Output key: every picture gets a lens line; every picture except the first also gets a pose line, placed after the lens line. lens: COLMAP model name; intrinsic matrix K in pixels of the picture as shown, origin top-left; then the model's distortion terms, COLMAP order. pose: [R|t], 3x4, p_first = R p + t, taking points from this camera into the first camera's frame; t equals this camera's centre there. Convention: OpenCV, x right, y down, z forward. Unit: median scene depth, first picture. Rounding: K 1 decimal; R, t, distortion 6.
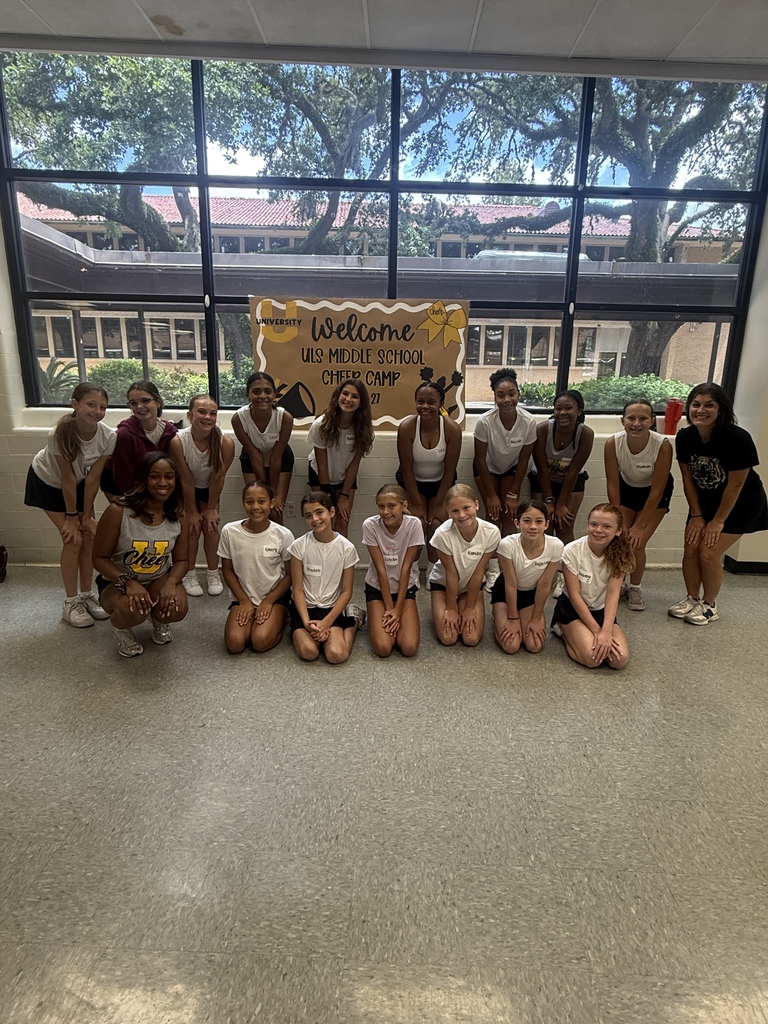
lens RADIAL K [[571.6, 0, 382.0], [0, 571.6, 510.1], [0, 0, 1]] dist [0.003191, 0.002524]
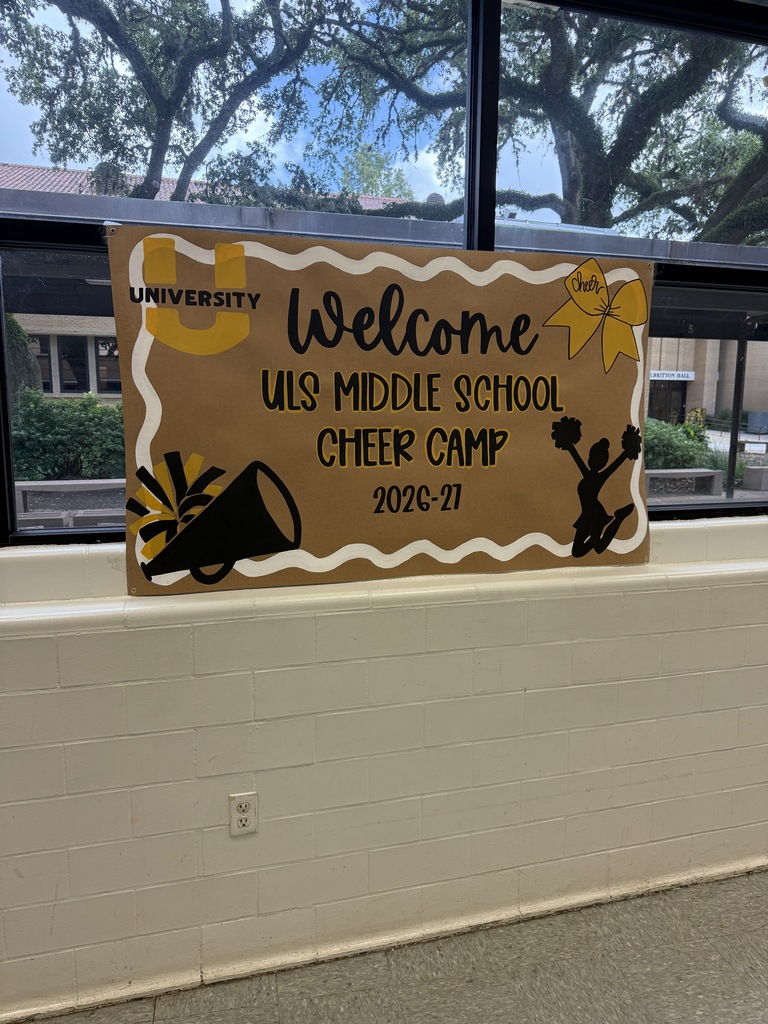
lens RADIAL K [[711.5, 0, 385.1], [0, 711.5, 517.5], [0, 0, 1]] dist [0.034101, -0.016235]
pose [[0.970779, -0.045697, 0.235586, -0.076842], [0.063800, 0.995519, -0.069799, -0.066853], [-0.231340, 0.082790, 0.969344, 0.238995]]
